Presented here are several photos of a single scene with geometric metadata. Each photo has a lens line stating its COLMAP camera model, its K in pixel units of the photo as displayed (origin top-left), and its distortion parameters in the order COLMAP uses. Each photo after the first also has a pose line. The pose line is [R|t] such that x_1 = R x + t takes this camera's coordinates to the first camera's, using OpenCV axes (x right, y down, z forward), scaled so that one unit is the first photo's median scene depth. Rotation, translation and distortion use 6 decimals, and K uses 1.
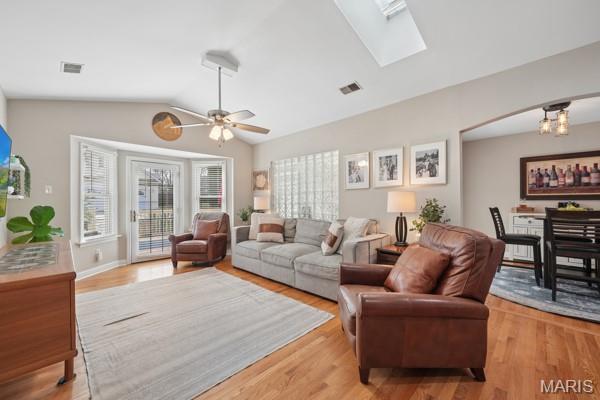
lens RADIAL K [[238.3, 0, 299.0], [0, 238.3, 200.9], [0, 0, 1]] dist [-0.006896, -0.000061]
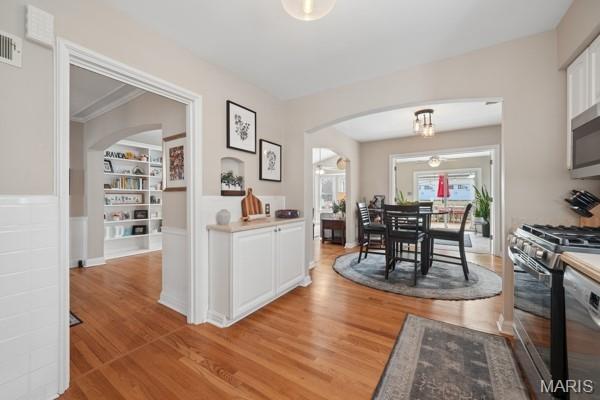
lens RADIAL K [[238.3, 0, 300.7], [0, 238.3, 199.4], [0, 0, 1]] dist [-0.006896, -0.000061]
pose [[0.190360, 0.012514, -0.981635, 2.039745], [0.011144, 0.999827, 0.014907, -0.010142], [0.981651, -0.013777, 0.190187, 0.203259]]
